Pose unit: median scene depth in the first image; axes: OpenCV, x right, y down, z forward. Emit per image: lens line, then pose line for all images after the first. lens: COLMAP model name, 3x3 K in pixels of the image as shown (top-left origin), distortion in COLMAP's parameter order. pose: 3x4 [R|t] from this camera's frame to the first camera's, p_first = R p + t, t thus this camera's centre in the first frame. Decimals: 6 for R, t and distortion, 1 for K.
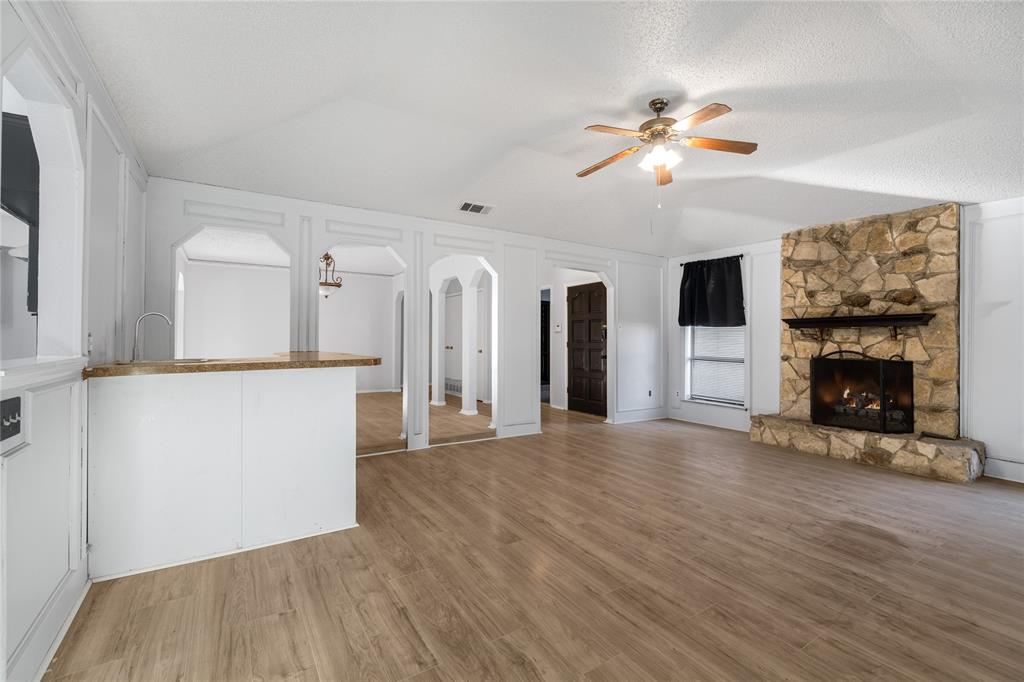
lens RADIAL K [[450.2, 0, 502.9], [0, 450.2, 336.3], [0, 0, 1]] dist [-0.001538, -0.000396]
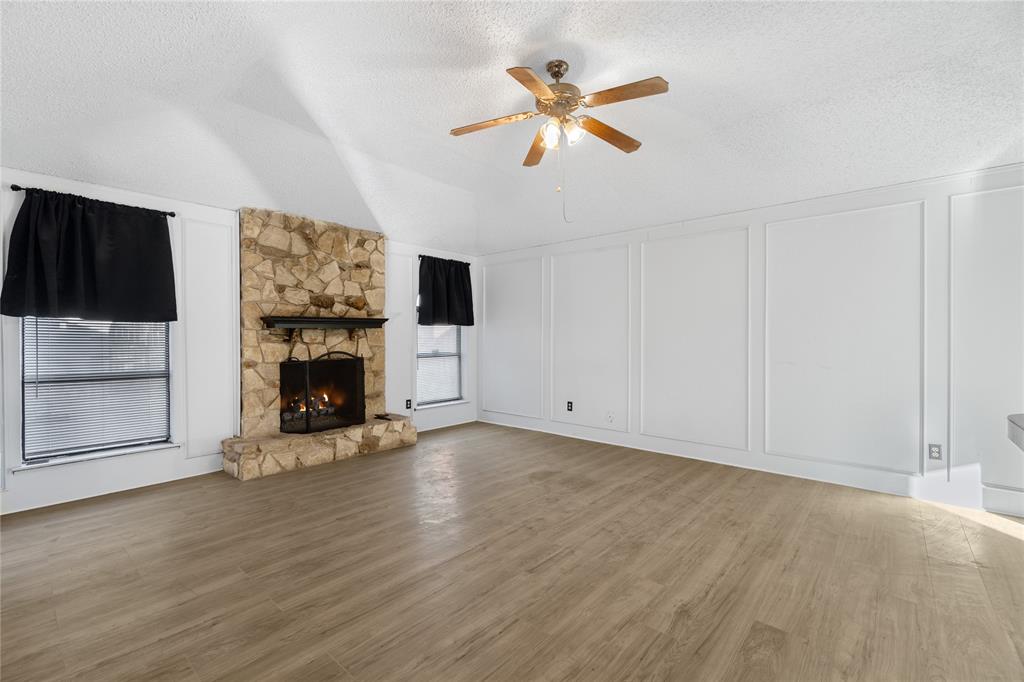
lens RADIAL K [[450.2, 0, 502.9], [0, 450.2, 336.3], [0, 0, 1]] dist [-0.001538, -0.000396]
pose [[-0.300746, -0.004038, 0.953696, -0.320909], [-0.003889, 0.999988, 0.003007, -0.006665], [-0.953696, -0.002805, -0.300758, 0.981660]]
